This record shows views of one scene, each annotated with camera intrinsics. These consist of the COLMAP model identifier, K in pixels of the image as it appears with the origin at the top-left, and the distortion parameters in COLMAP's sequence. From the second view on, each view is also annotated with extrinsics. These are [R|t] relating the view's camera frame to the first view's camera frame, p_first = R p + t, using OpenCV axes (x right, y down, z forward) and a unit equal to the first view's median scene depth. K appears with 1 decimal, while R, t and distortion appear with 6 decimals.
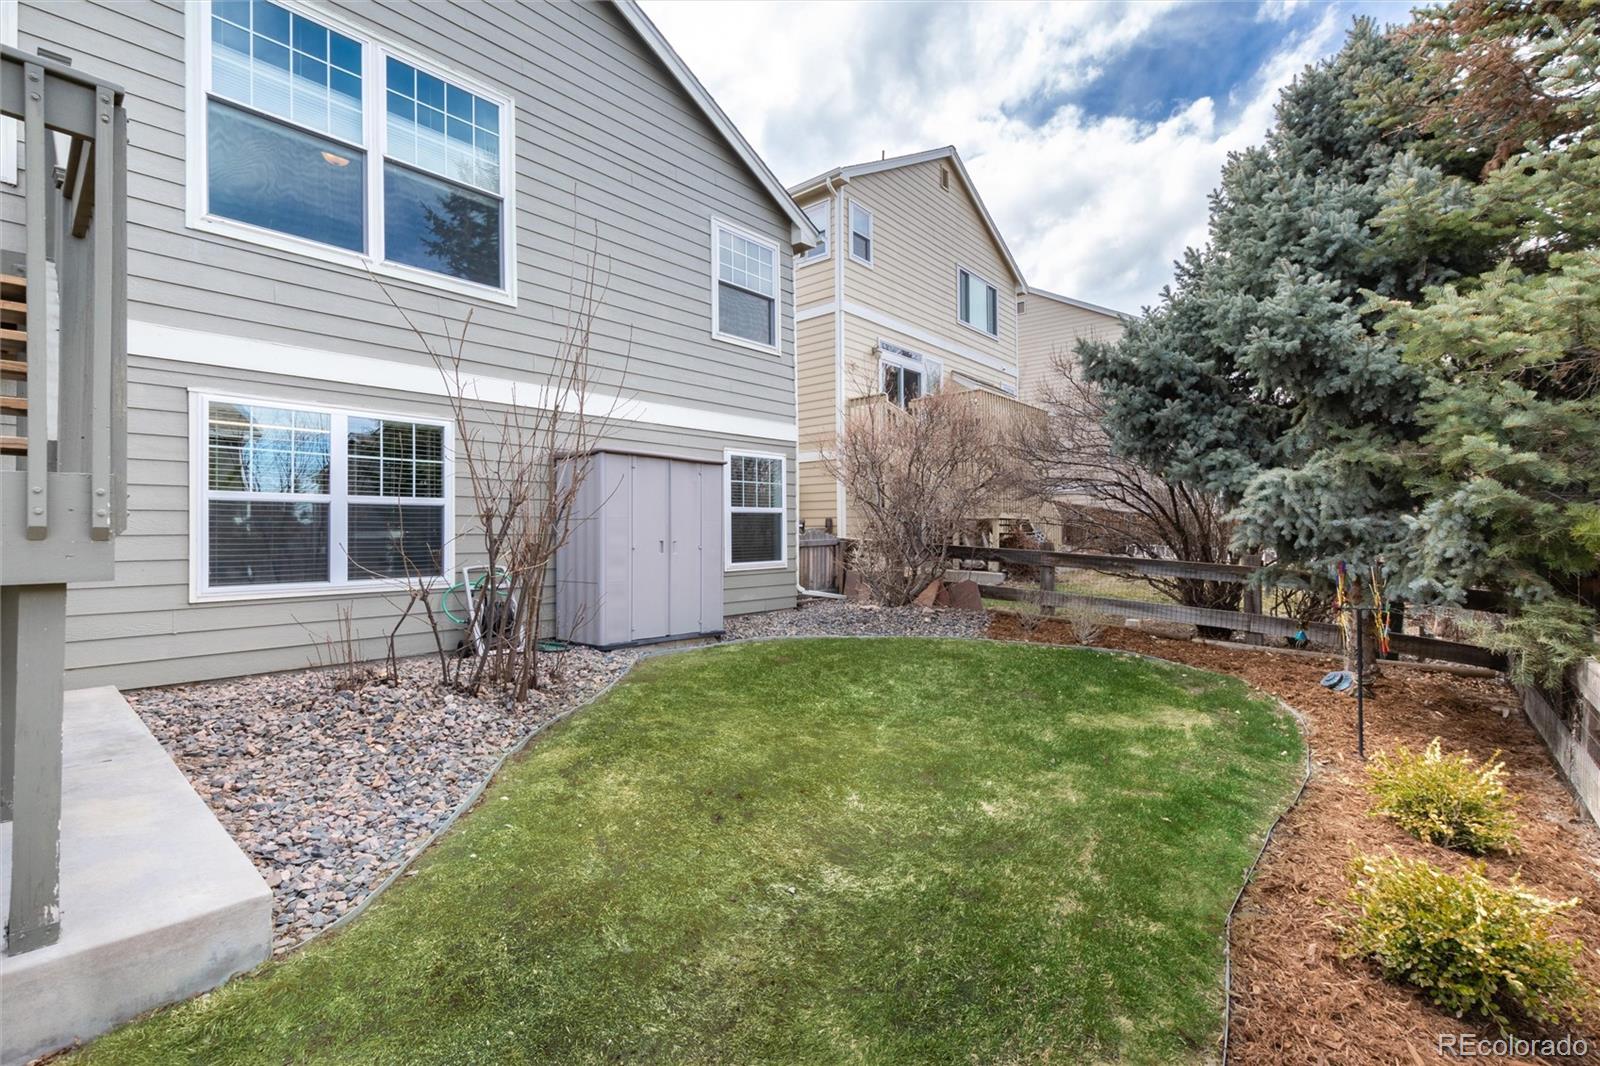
lens RADIAL K [[702.4, 0, 817.4], [0, 702.4, 535.8], [0, 0, 1]] dist [0.009244, -0.001437]
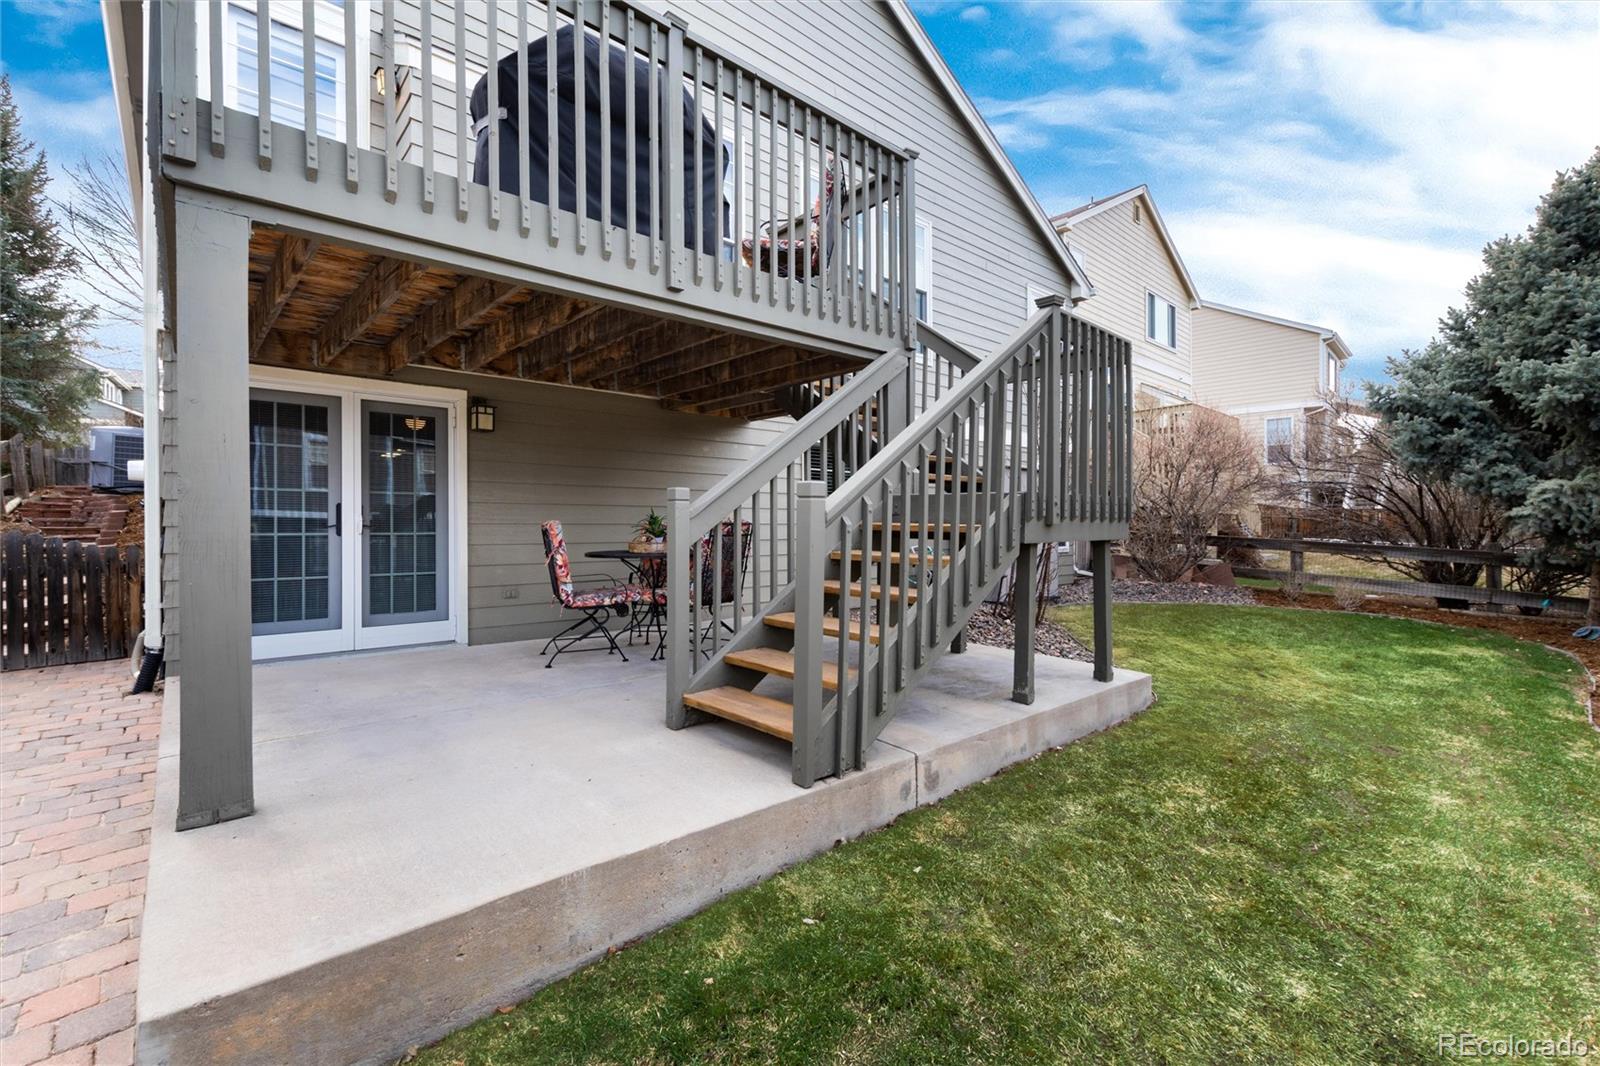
lens RADIAL K [[702.4, 0, 801.6], [0, 702.4, 531.7], [0, 0, 1]] dist [0.009244, -0.001437]
pose [[0.993210, 0.003636, -0.116274, -0.599420], [-0.003320, 0.999990, 0.002912, 0.010465], [0.116284, -0.002506, 0.993213, -0.521059]]
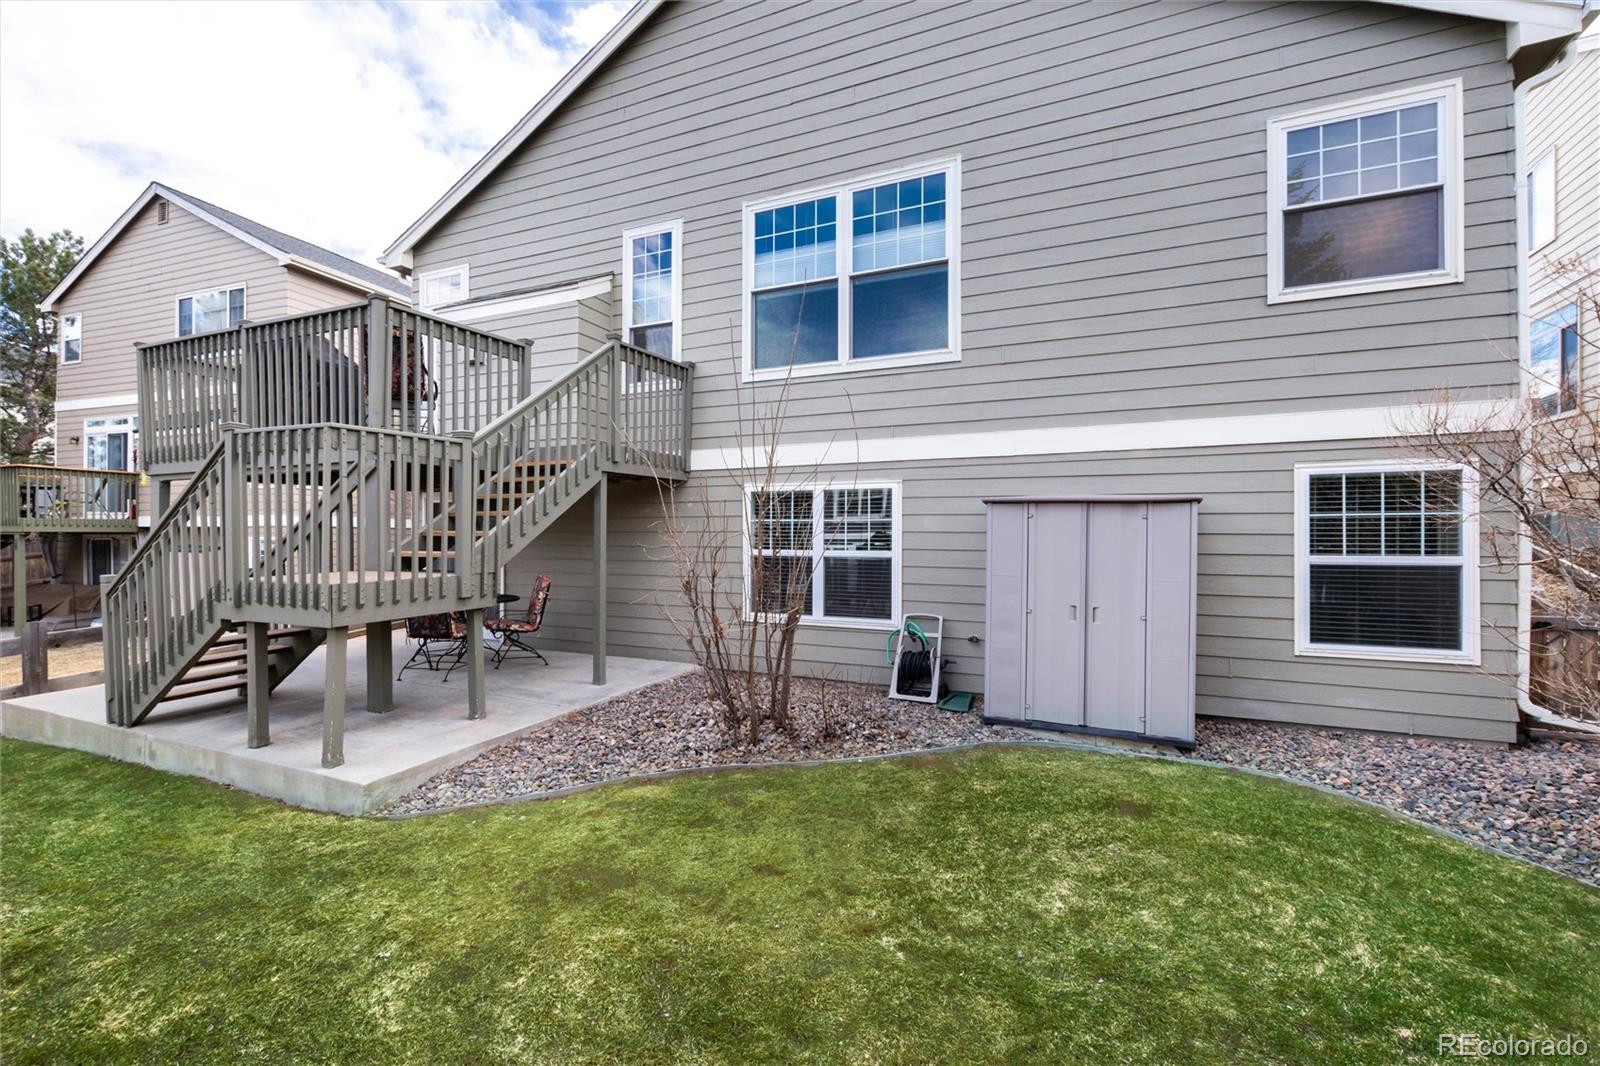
lens RADIAL K [[702.4, 0, 800.4], [0, 702.4, 542.1], [0, 0, 1]] dist [0.009244, -0.001437]
pose [[0.294049, 0.011067, -0.955726, 0.537175], [-0.011911, 0.999898, 0.007914, -0.079992], [0.955716, 0.009056, 0.294151, 0.556523]]
